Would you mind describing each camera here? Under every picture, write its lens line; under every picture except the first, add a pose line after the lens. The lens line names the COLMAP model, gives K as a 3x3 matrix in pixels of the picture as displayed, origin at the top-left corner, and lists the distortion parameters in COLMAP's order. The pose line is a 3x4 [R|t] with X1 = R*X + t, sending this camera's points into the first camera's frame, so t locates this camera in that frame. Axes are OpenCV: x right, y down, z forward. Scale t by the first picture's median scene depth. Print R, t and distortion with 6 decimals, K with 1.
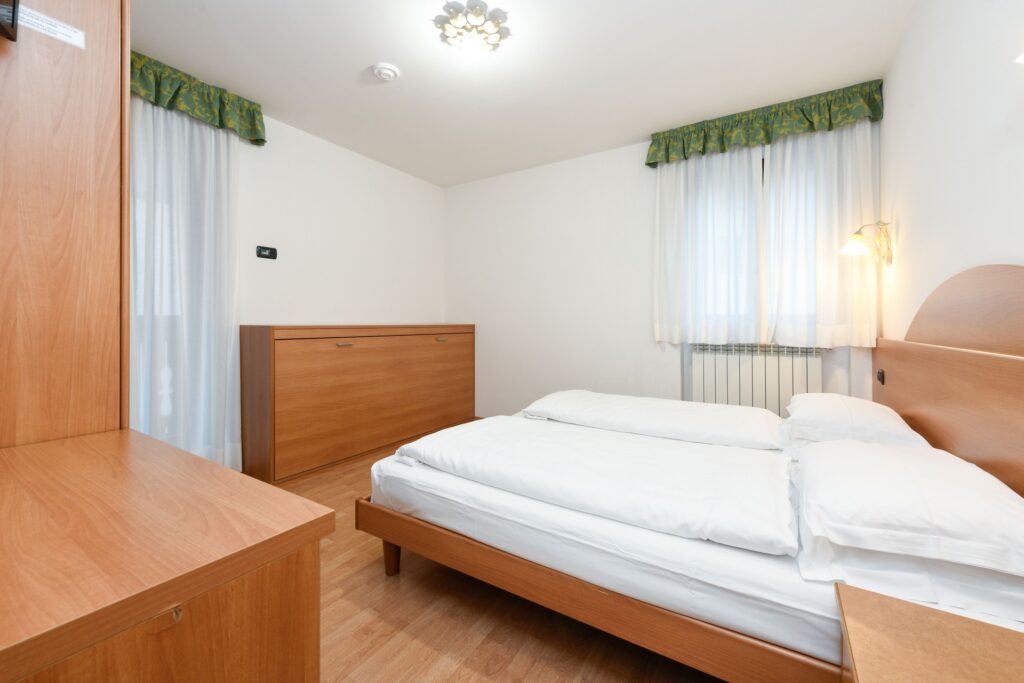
lens RADIAL K [[414.5, 0, 524.9], [0, 414.5, 321.5], [0, 0, 1]] dist [0.001579, -0.000679]
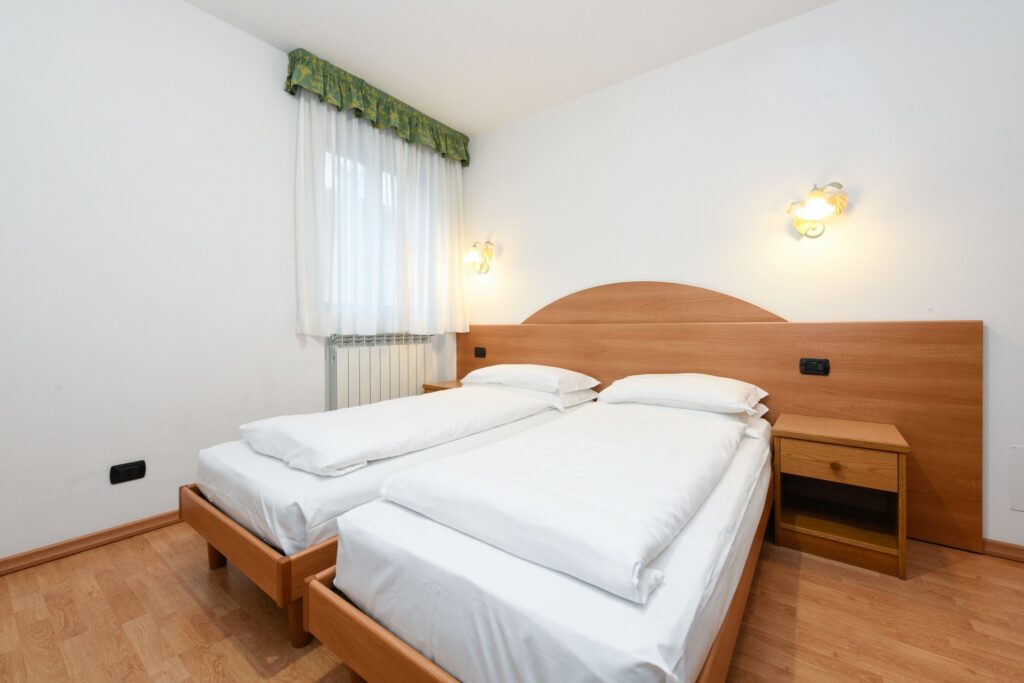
lens RADIAL K [[414.5, 0, 524.9], [0, 414.5, 321.5], [0, 0, 1]] dist [0.001579, -0.000679]
pose [[0.062036, 0.005603, 0.998058, -0.457142], [-0.009690, 0.999940, -0.005012, 0.028717], [-0.998027, -0.009360, 0.062087, 0.657969]]
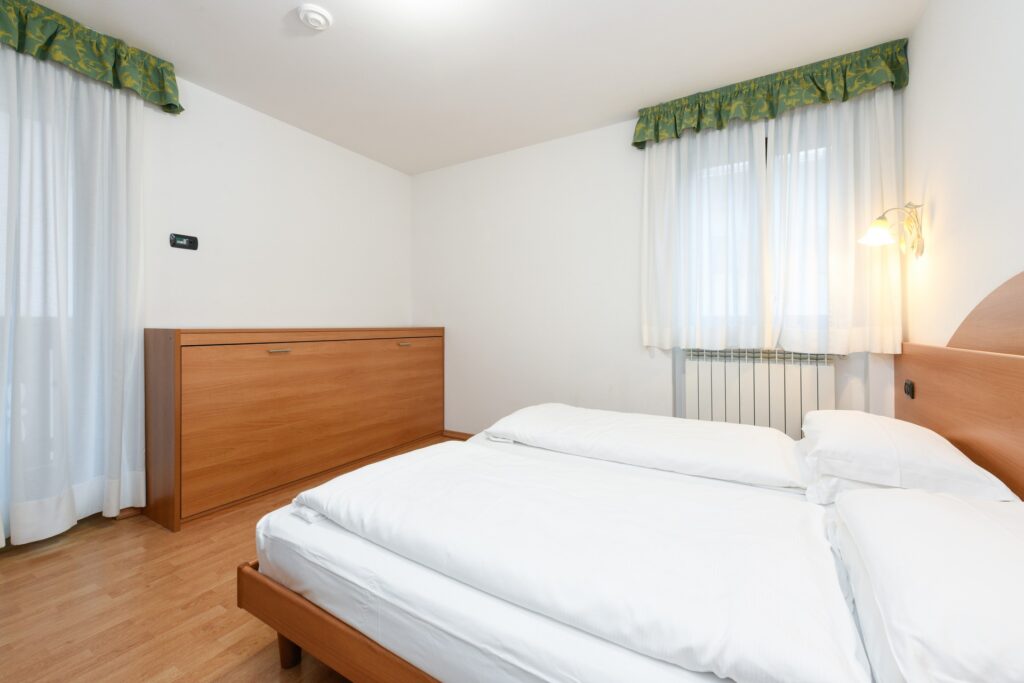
lens RADIAL K [[406.9, 0, 529.0], [0, 406.9, 324.0], [0, 0, 1]] dist [-0.000475, -0.000072]
pose [[0.999585, -0.000655, 0.028789, 0.056382], [0.000662, 1.000000, -0.000216, 0.000526], [-0.028788, 0.000235, 0.999586, 0.172736]]
